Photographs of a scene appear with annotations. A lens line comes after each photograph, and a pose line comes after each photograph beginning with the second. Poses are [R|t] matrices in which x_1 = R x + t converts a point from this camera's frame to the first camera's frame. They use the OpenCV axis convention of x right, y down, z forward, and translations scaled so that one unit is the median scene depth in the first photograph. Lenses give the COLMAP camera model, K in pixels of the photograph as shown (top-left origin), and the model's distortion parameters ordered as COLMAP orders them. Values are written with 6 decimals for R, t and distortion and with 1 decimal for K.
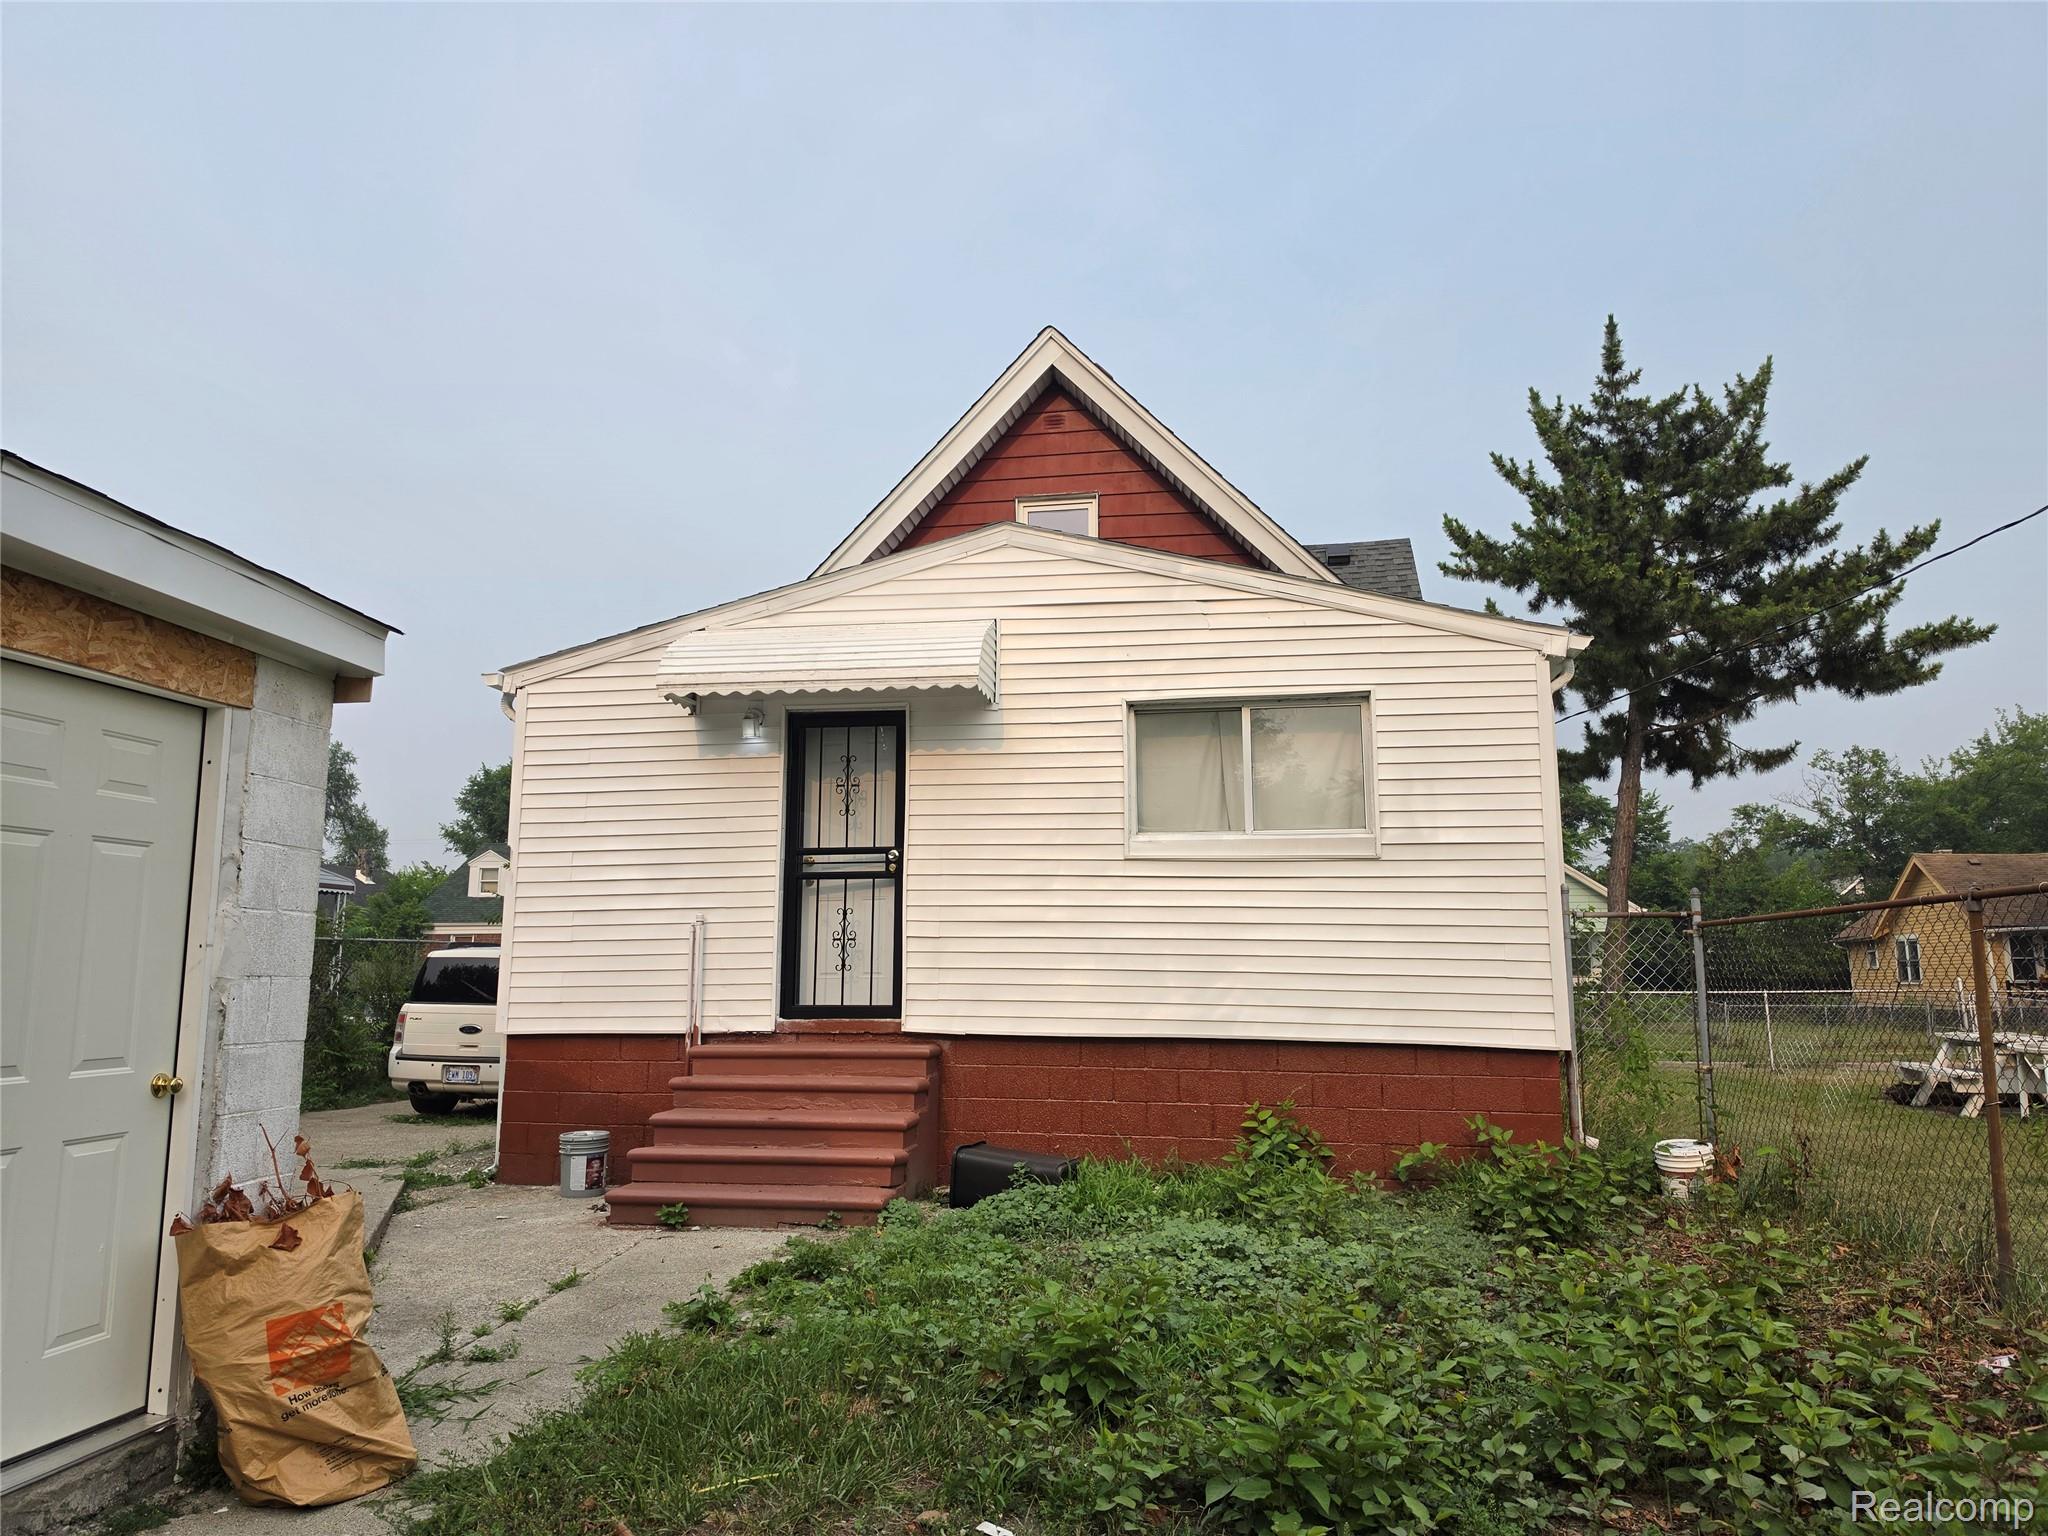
lens RADIAL K [[1413.7, 0, 1024.0], [0, 1413.7, 768.0], [0, 0, 1]] dist [0.076345, -0.104109]
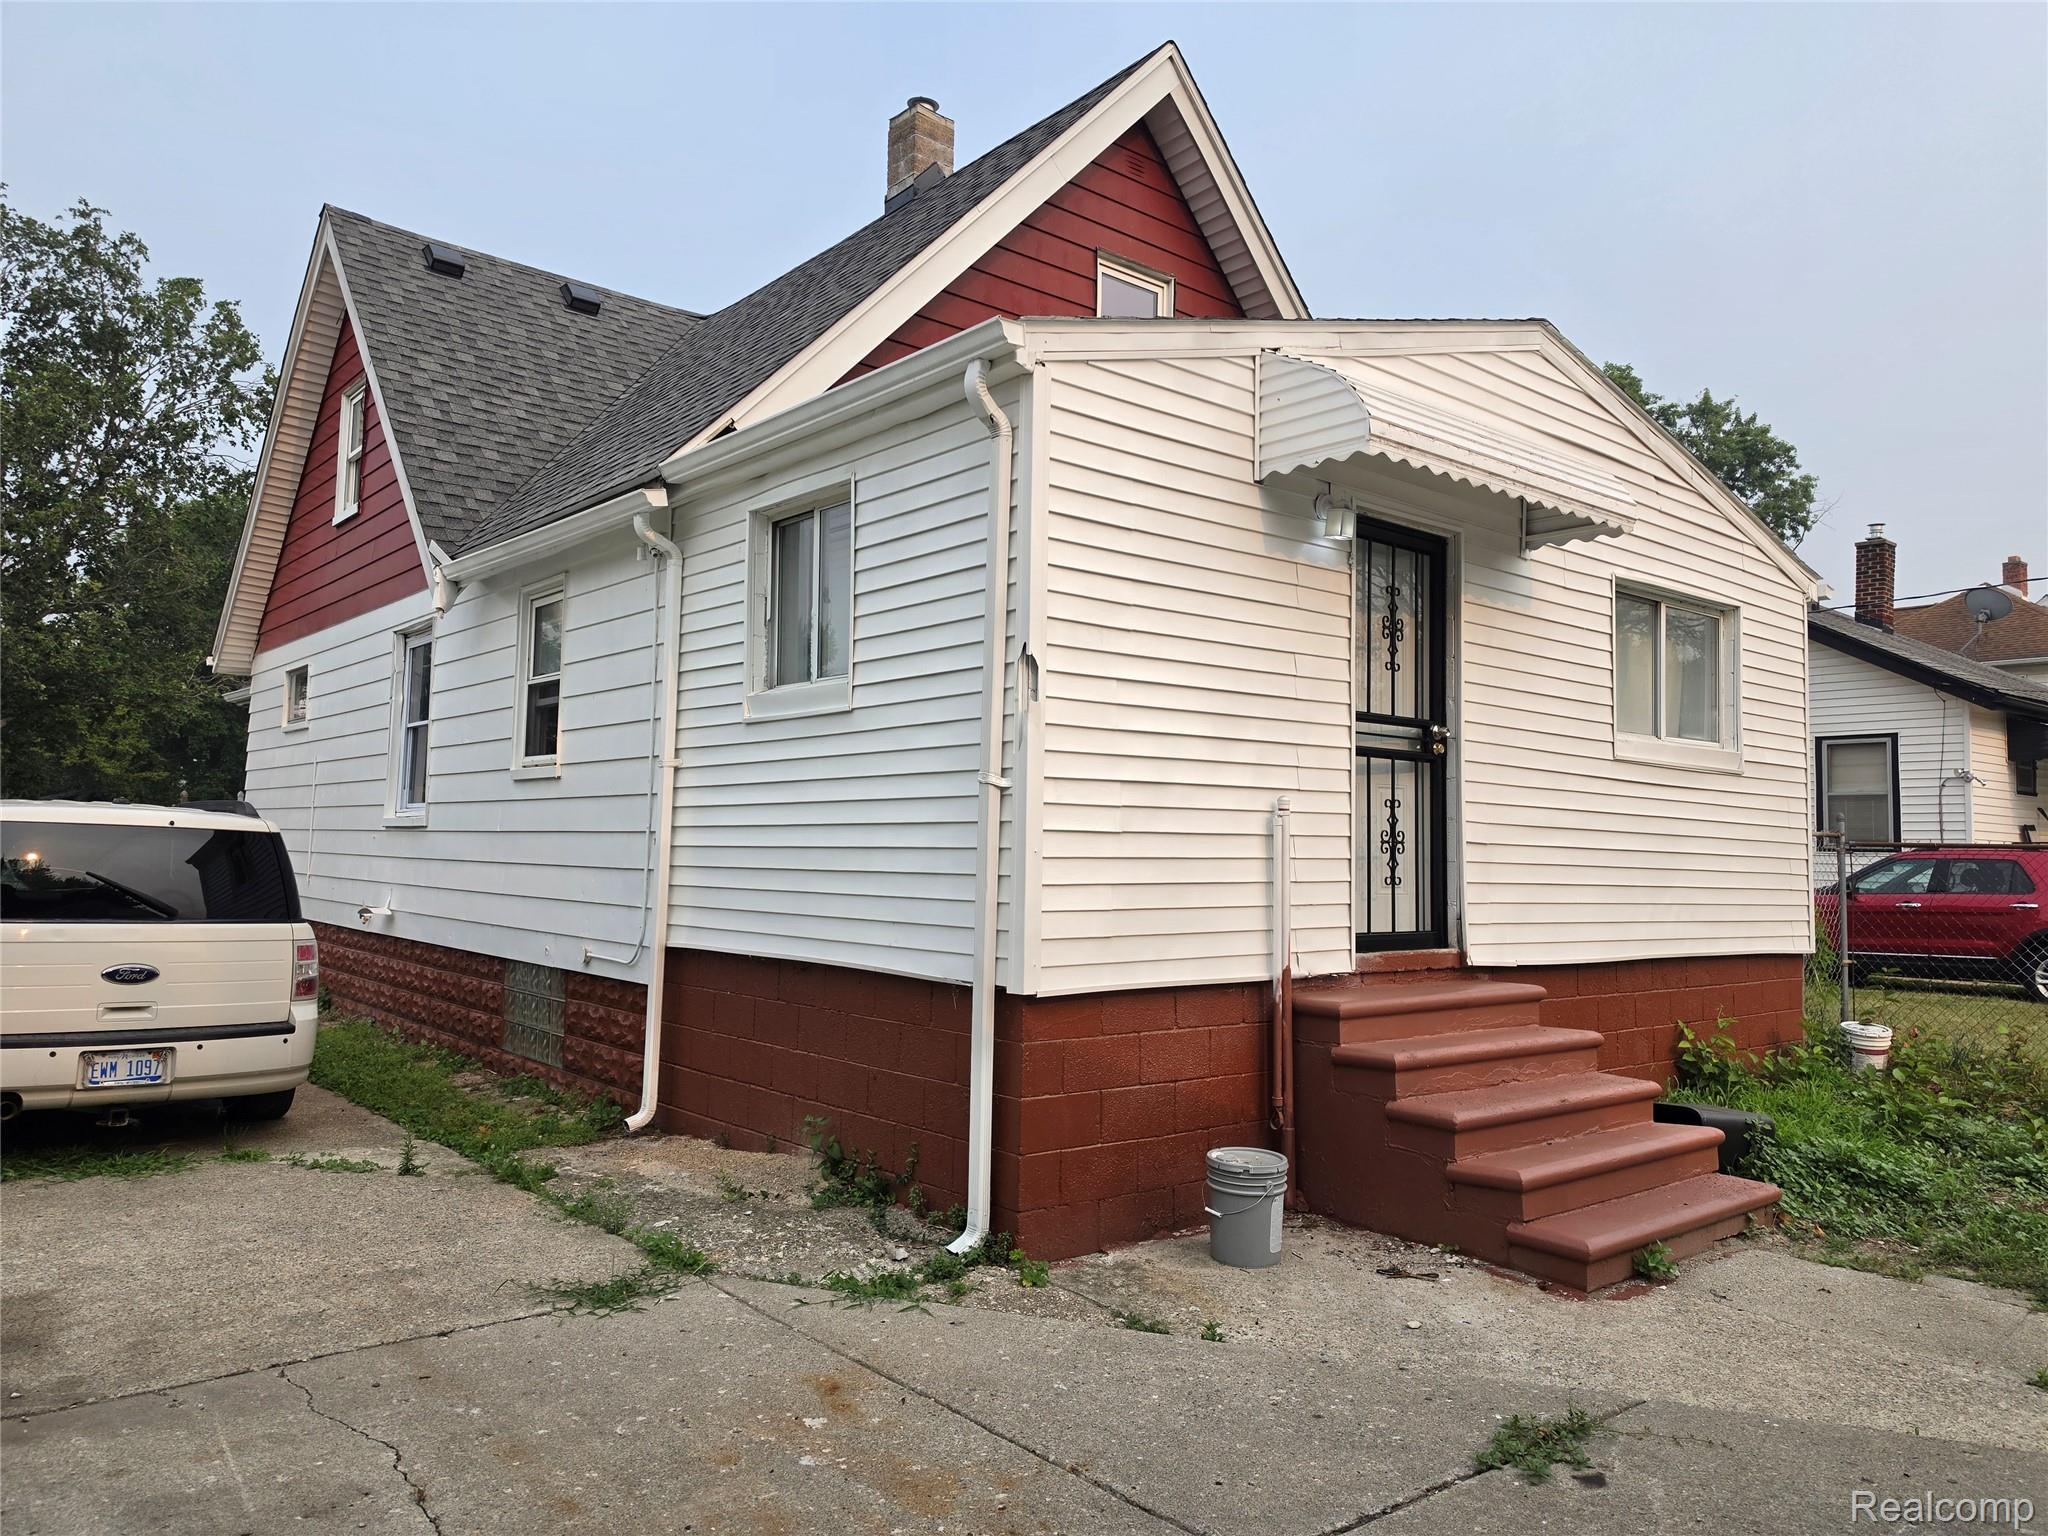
lens RADIAL K [[1413.7, 0, 1024.0], [0, 1413.7, 768.0], [0, 0, 1]] dist [0.076345, -0.104109]
pose [[0.652877, 0.055023, 0.755463, -0.797582], [-0.130827, 0.990560, 0.040916, 0.078538], [-0.746081, -0.125548, 0.653912, 0.668859]]
